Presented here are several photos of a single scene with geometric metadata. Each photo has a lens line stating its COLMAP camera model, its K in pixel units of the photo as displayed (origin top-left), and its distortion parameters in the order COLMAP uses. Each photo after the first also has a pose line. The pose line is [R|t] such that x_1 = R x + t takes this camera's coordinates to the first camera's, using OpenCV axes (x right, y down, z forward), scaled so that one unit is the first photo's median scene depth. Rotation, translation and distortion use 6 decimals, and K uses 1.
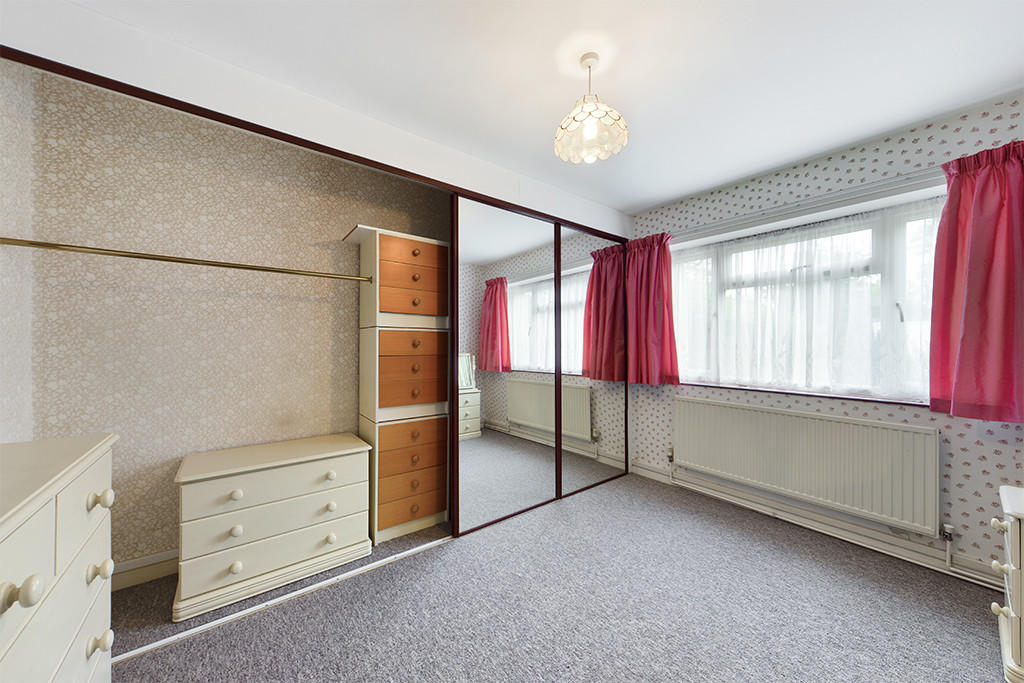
lens RADIAL K [[356.6, 0, 511.4], [0, 356.6, 343.9], [0, 0, 1]] dist [0.001765, 0.000025]
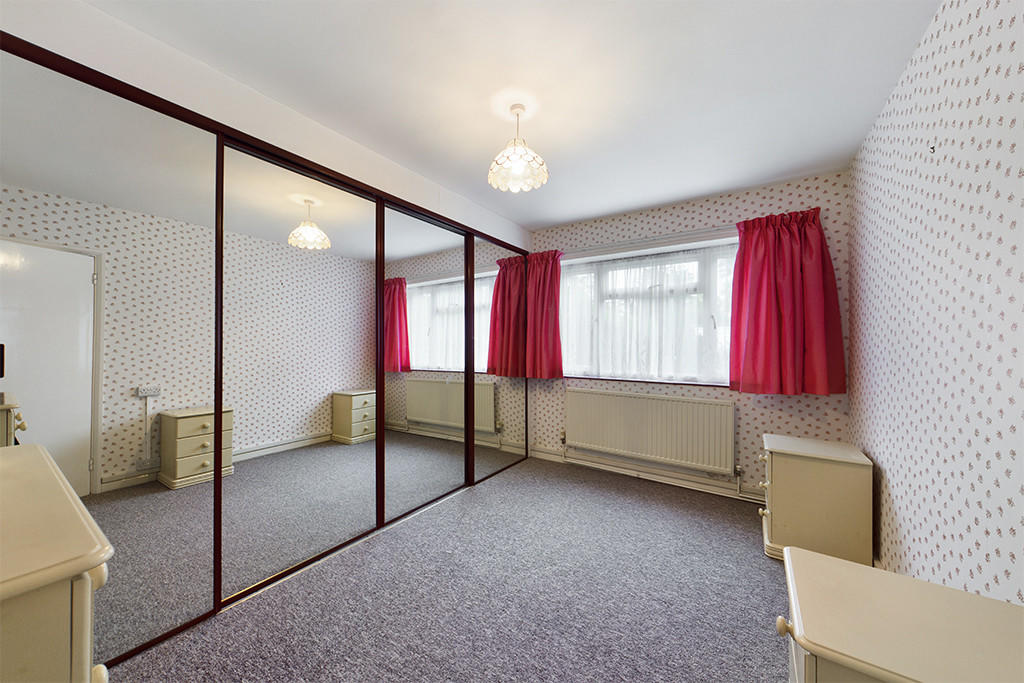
lens RADIAL K [[356.6, 0, 511.4], [0, 356.6, 344.6], [0, 0, 1]] dist [0.001765, 0.000025]
pose [[0.949813, 0.000985, 0.312818, -0.115238], [-0.002114, 0.999992, 0.003272, -0.001699], [-0.312812, -0.003769, 0.949807, -0.092110]]
